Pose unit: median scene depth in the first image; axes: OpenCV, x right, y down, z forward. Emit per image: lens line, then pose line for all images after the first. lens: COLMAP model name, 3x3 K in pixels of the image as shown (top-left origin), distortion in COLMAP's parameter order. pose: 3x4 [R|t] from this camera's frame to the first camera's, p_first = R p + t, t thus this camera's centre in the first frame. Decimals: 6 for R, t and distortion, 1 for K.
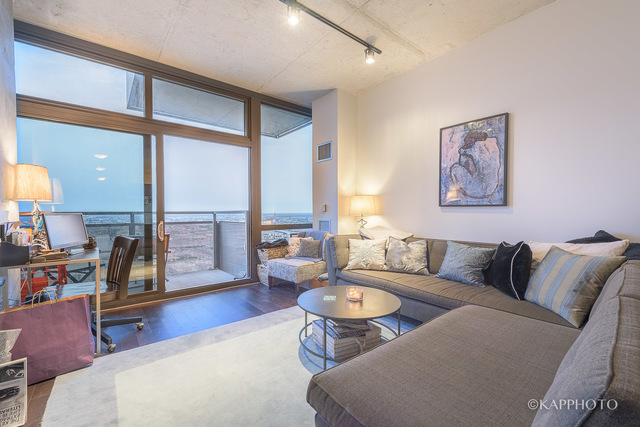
lens RADIAL K [[251.2, 0, 309.7], [0, 251.2, 213.9], [0, 0, 1]] dist [0.016989, -0.004567]
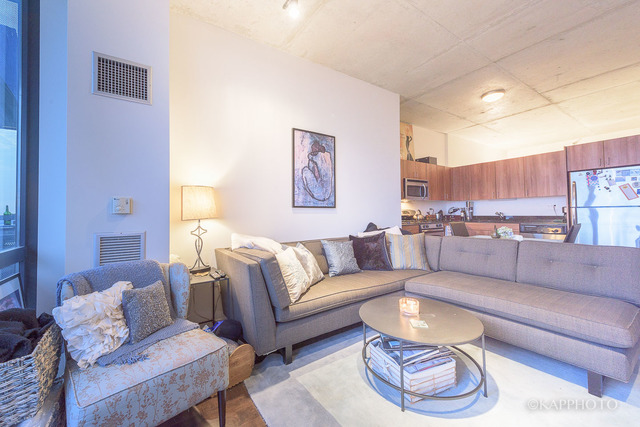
lens RADIAL K [[235.8, 0, 372.0], [0, 235.8, 204.7], [0, 0, 1]] dist [0.001712, 0.000031]
pose [[0.060839, 0.026833, 0.997787, -0.368519], [0.031852, 0.999077, -0.028809, -0.004957], [-0.997639, 0.033534, 0.059928, 0.650542]]
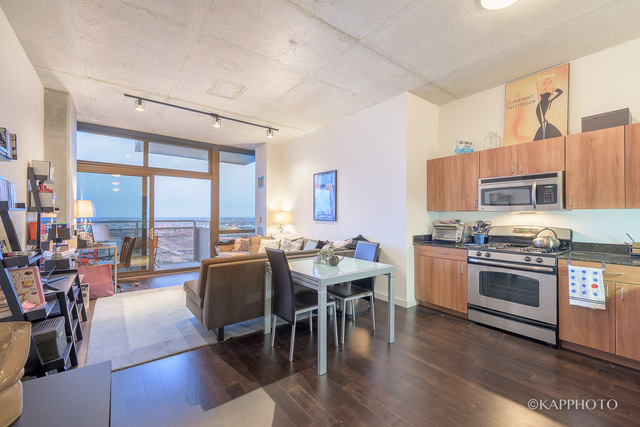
lens RADIAL K [[272.2, 0, 320.0], [0, 272.2, 213.5], [0, 0, 1]] dist [-0.001213, -0.000205]
pose [[0.999535, 0.011113, -0.028399, 0.618449], [-0.011809, 0.999631, -0.024451, -0.029975], [0.028117, 0.024775, 0.999298, -0.825707]]
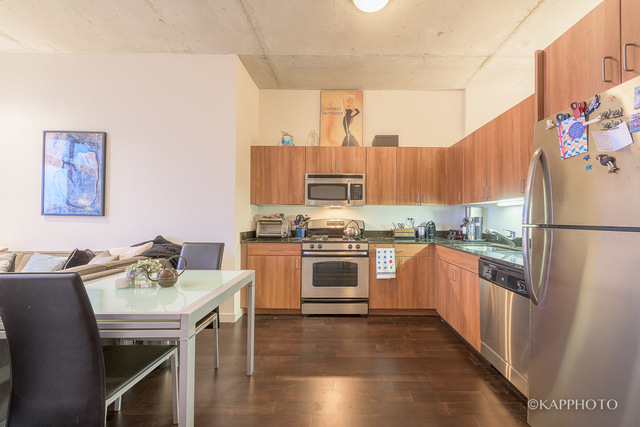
lens RADIAL K [[274.1, 0, 352.7], [0, 274.1, 213.1], [0, 0, 1]] dist [0.009199, -0.000034]
pose [[0.622245, 0.019771, 0.782573, 0.437773], [0.005092, 0.999558, -0.029302, -0.001507], [-0.782806, 0.022218, 0.621869, -0.514088]]
